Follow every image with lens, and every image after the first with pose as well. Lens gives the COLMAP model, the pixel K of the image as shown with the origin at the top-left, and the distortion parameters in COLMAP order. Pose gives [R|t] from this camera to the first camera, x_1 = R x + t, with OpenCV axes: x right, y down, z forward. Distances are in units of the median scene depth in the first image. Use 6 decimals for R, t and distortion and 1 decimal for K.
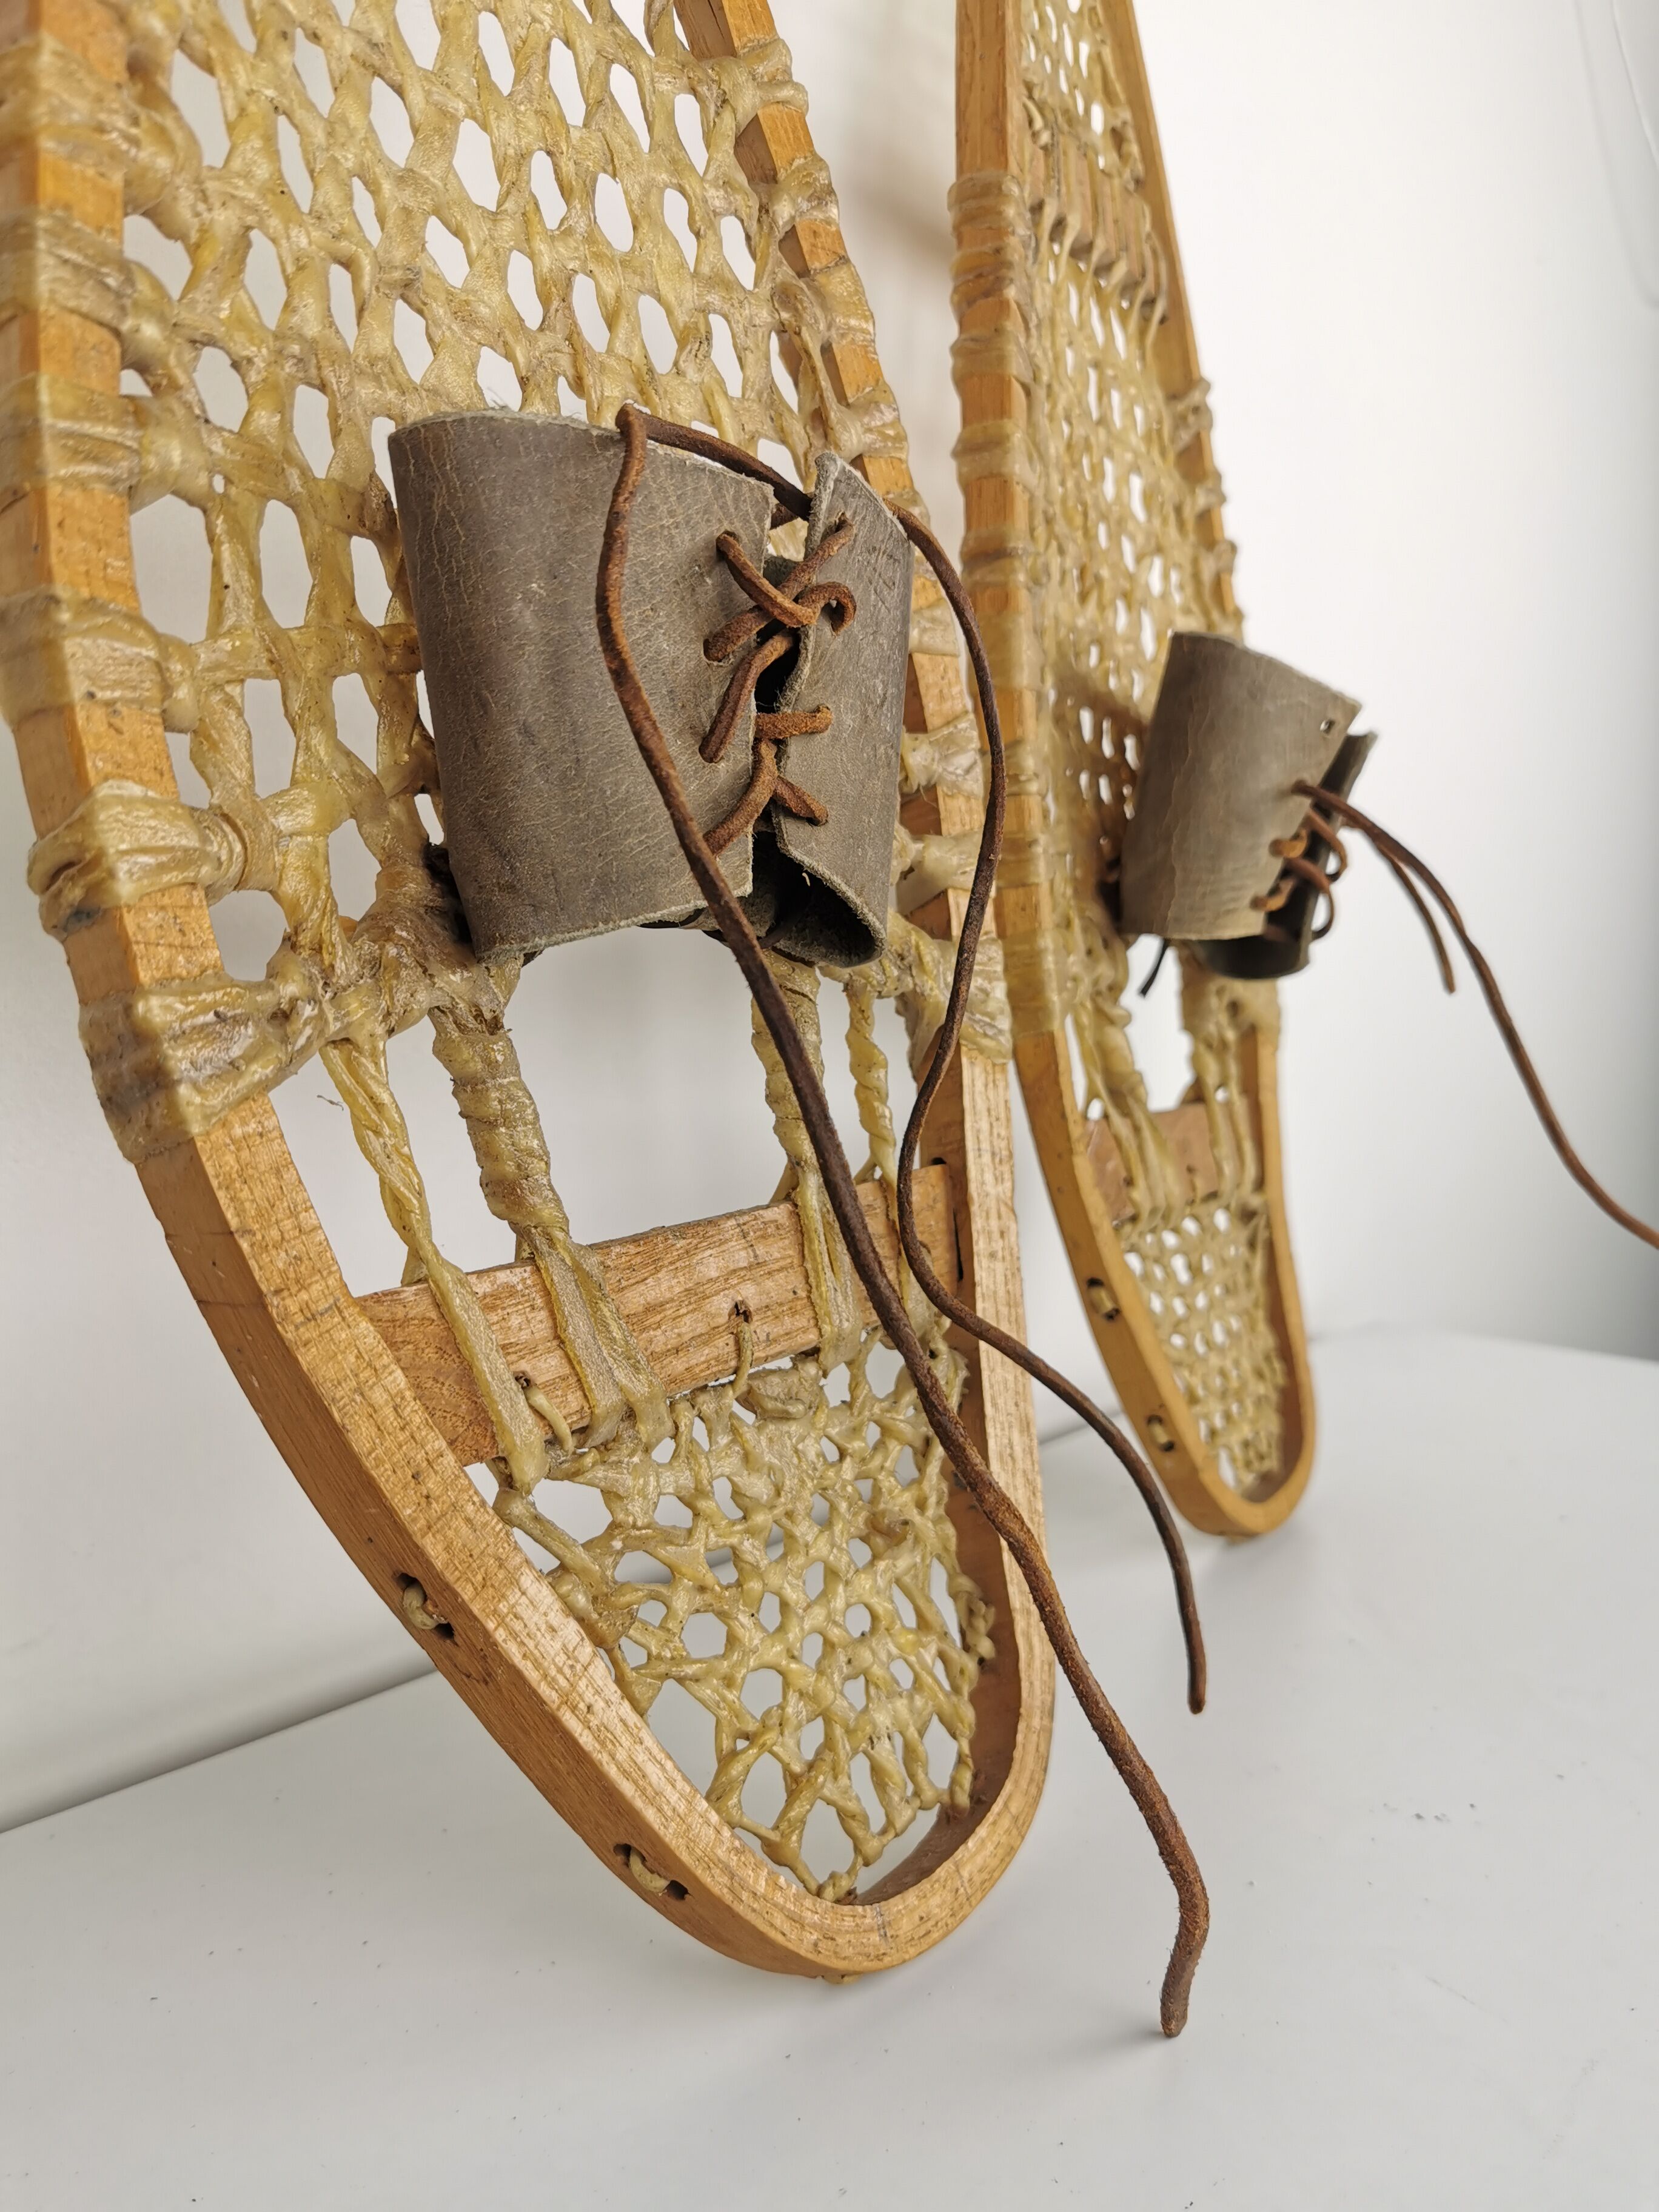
lens RADIAL K [[1751.0, 0, 832.3], [0, 1751.0, 1104.0], [0, 0, 1]] dist [0.025133, -0.030024]
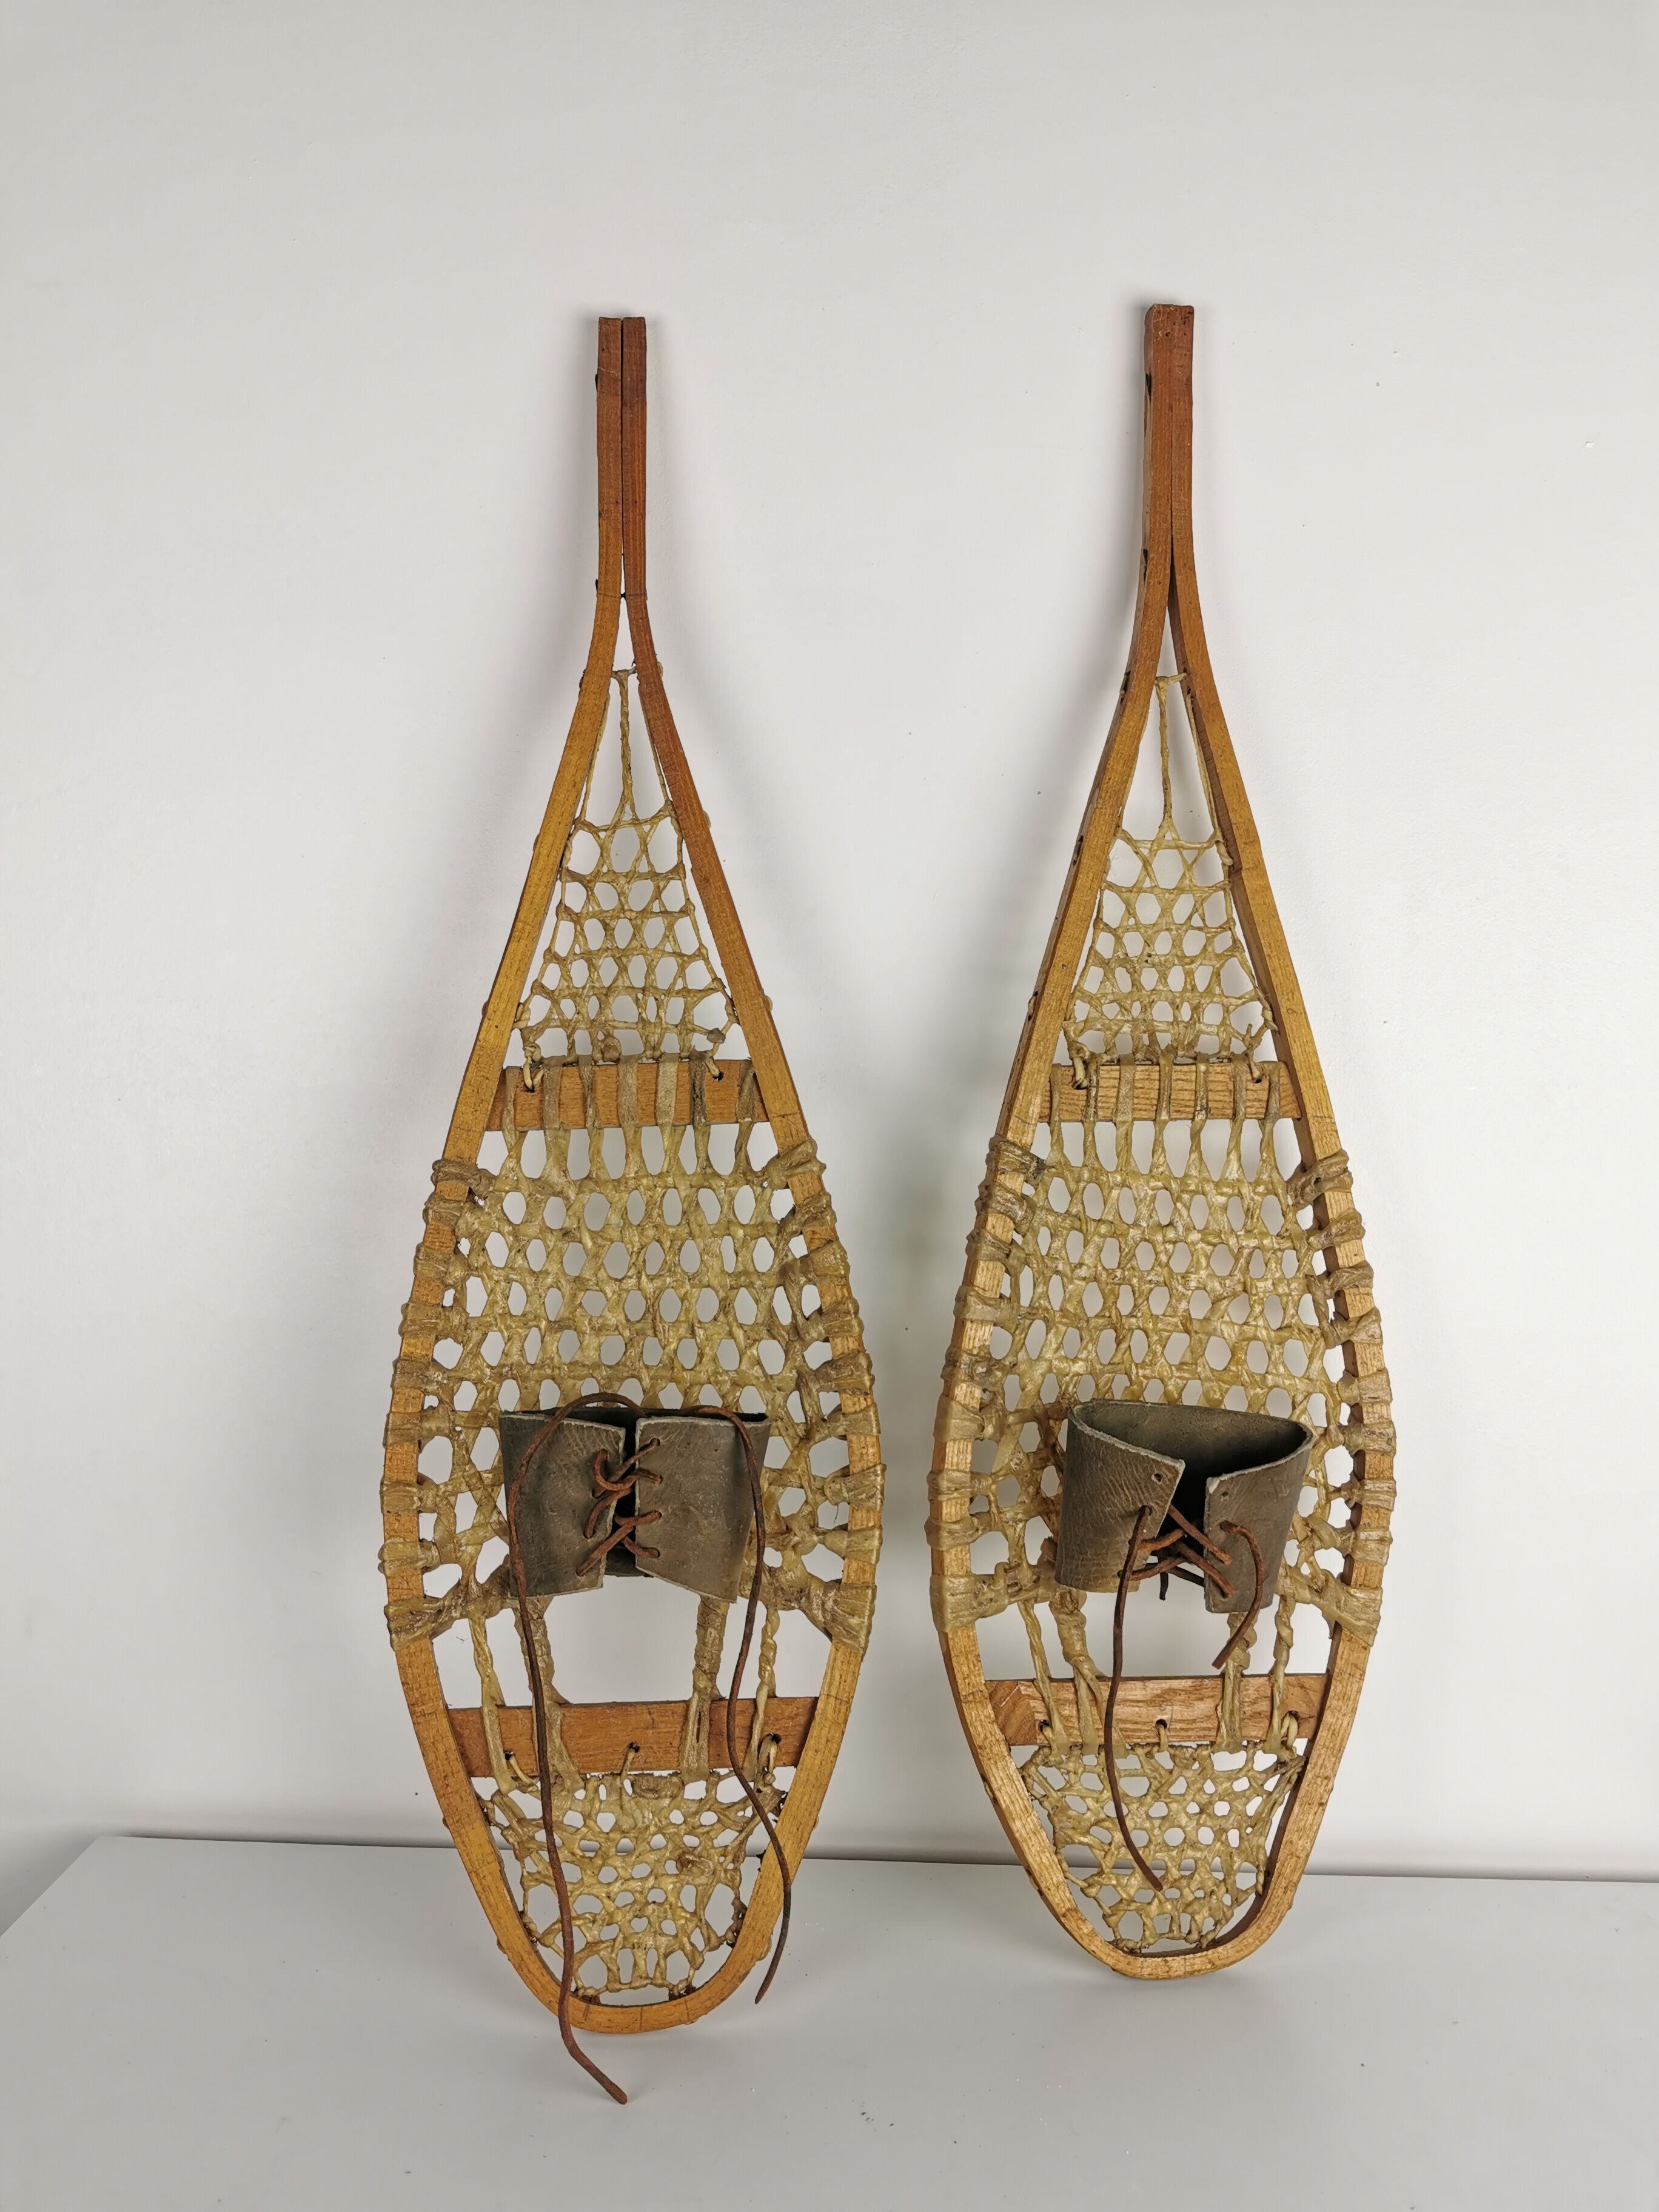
lens RADIAL K [[1751.0, 0, 840.6], [0, 1751.0, 1105.1], [0, 0, 1]] dist [0.025133, -0.030024]
pose [[0.628425, 0.048405, -0.776363, 2.067992], [-0.079793, 0.996808, -0.002439, -0.821749], [0.773767, 0.063481, 0.630282, -0.379161]]
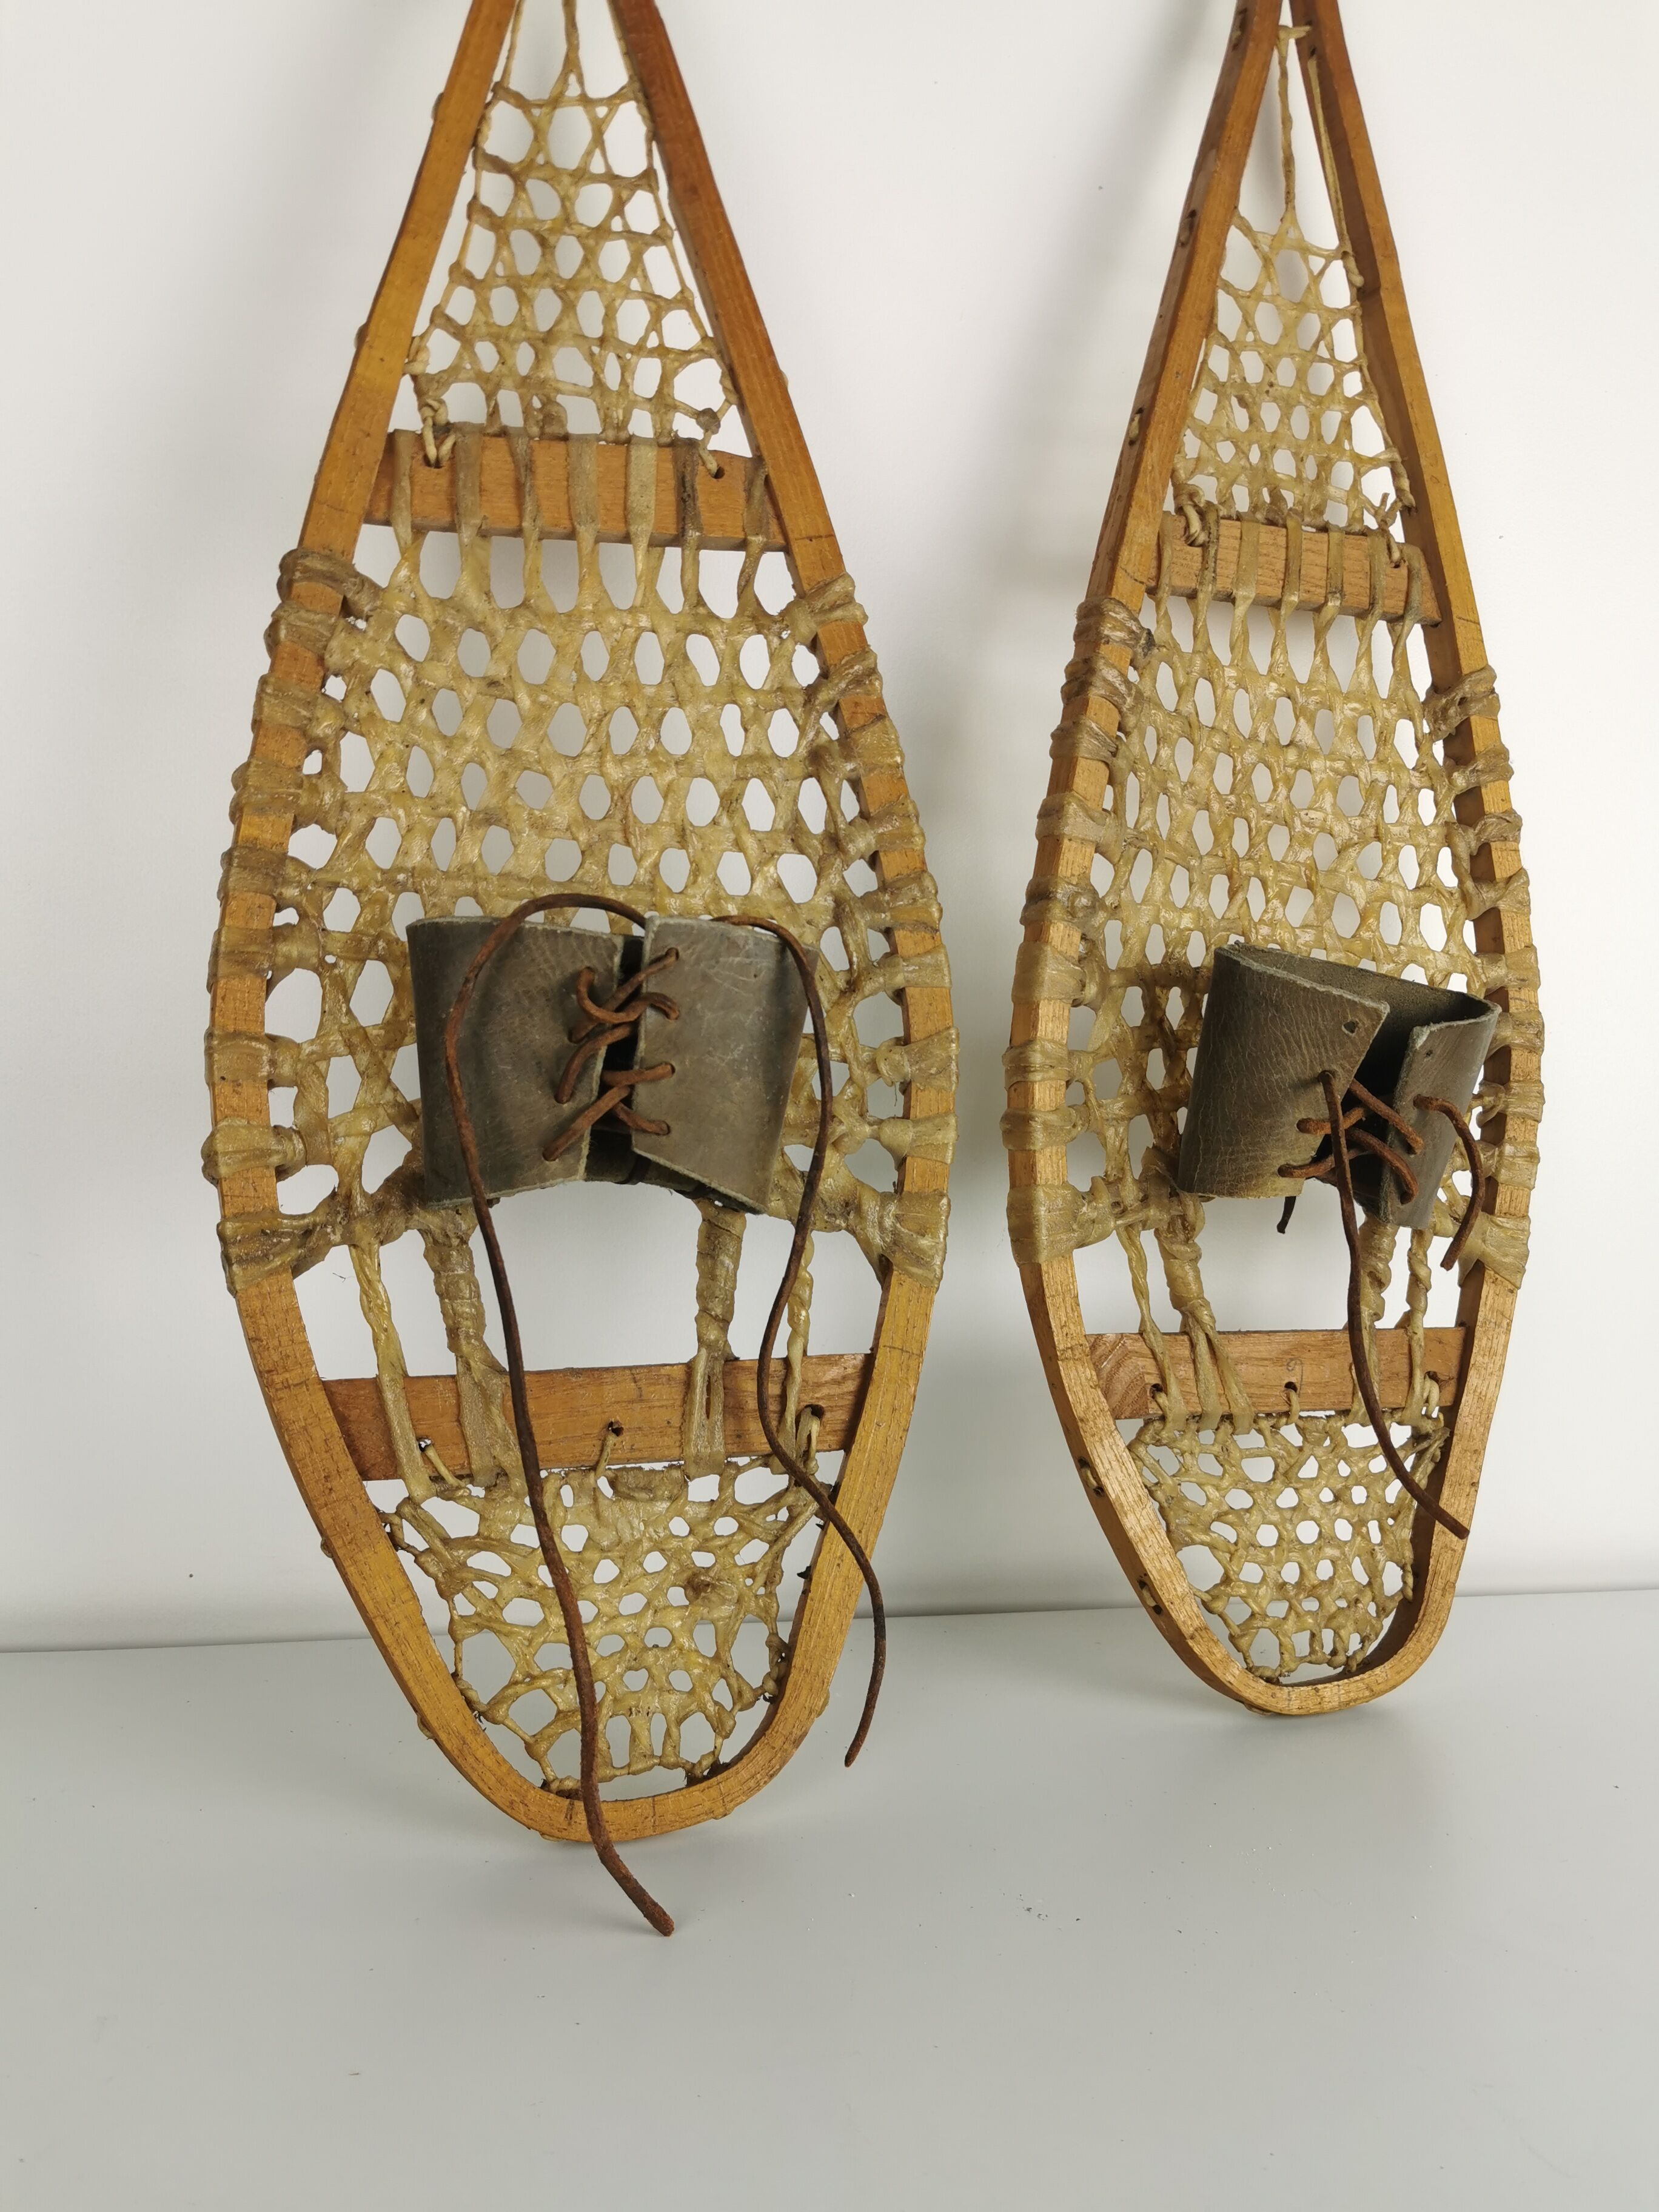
lens RADIAL K [[1751.0, 0, 848.3], [0, 1751.0, 1104.8], [0, 0, 1]] dist [0.025133, -0.030024]
pose [[0.800977, 0.076364, -0.593805, 1.115167], [-0.093428, 0.995624, 0.002014, -0.211837], [0.591360, 0.053865, 0.804607, -0.199042]]
